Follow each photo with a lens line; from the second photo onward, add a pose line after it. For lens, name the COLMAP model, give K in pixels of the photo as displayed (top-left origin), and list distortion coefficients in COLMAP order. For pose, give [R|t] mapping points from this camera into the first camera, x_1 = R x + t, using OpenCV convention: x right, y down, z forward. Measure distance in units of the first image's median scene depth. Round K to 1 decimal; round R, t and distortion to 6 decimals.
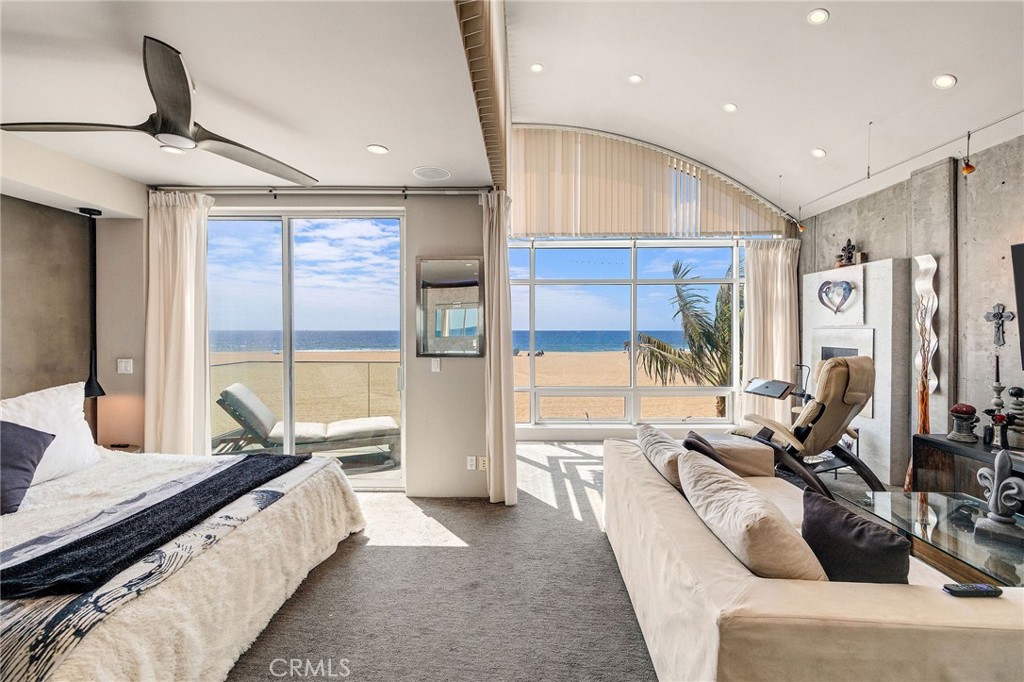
lens RADIAL K [[425.3, 0, 534.7], [0, 425.3, 332.7], [0, 0, 1]] dist [-0.000233, -0.000087]
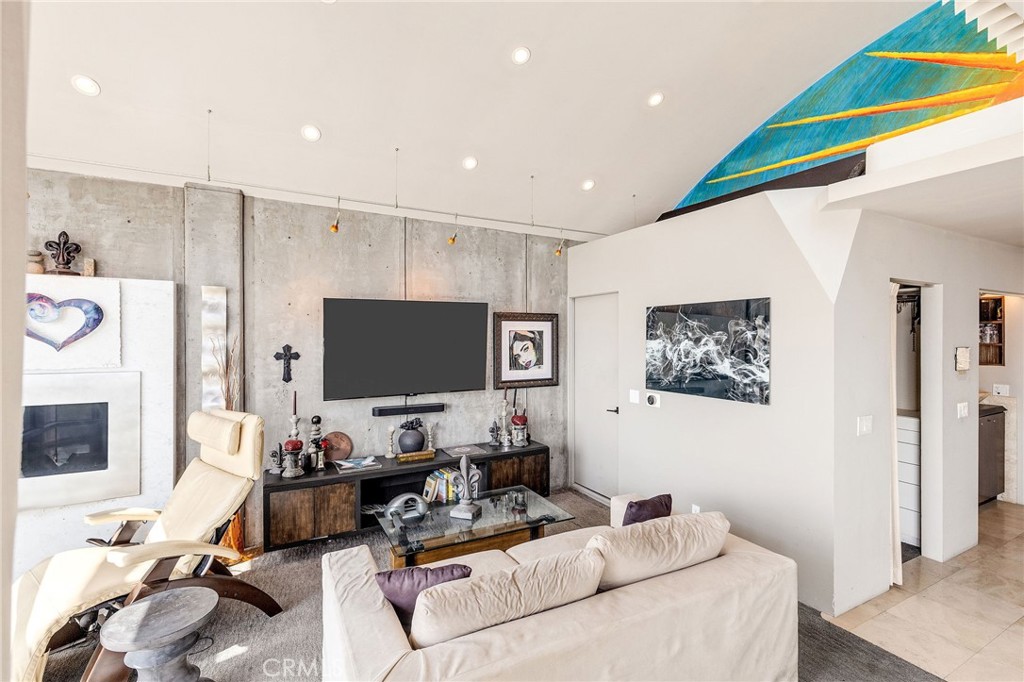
lens RADIAL K [[460.4, 0, 505.6], [0, 460.4, 338.8], [0, 0, 1]] dist [-0.001036, 0.000374]
pose [[-0.445519, -0.004683, 0.895260, -0.211556], [0.004059, 0.999965, 0.007251, -0.077335], [-0.895263, 0.006864, -0.445485, 0.881533]]
